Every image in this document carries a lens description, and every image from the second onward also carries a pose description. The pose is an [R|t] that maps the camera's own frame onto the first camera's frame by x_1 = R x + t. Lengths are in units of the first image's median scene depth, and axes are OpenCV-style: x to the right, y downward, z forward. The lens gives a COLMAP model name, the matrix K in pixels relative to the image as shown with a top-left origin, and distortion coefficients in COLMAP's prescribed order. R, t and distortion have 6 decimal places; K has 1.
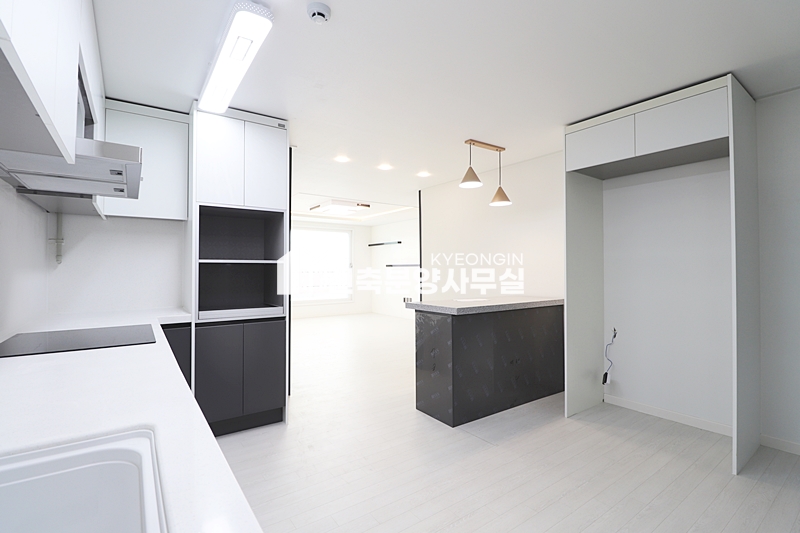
lens RADIAL K [[370.7, 0, 399.0], [0, 370.7, 261.2], [0, 0, 1]] dist [0.000657, -0.019009]
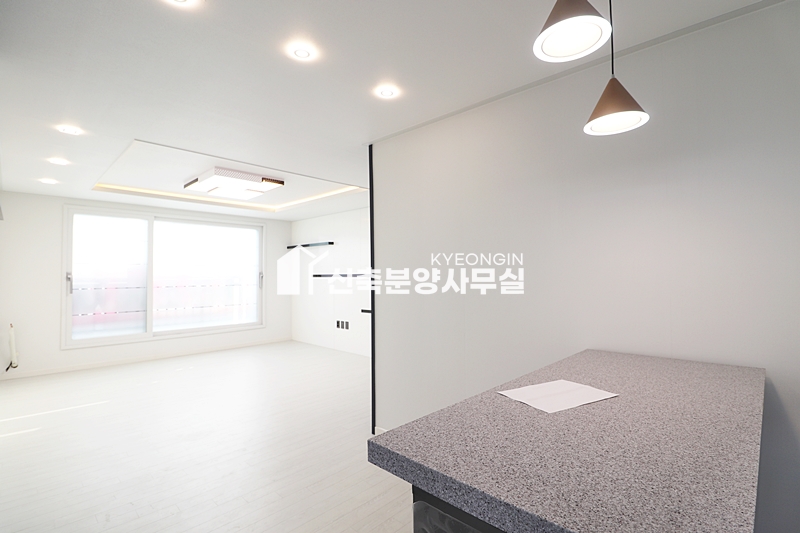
lens RADIAL K [[370.7, 0, 399.0], [0, 370.7, 261.2], [0, 0, 1]] dist [0.000657, -0.019009]
pose [[0.982336, -0.000981, 0.187123, -0.003967], [0.004078, 0.999861, -0.016168, -0.004574], [-0.187081, 0.016646, 0.982203, 0.287101]]
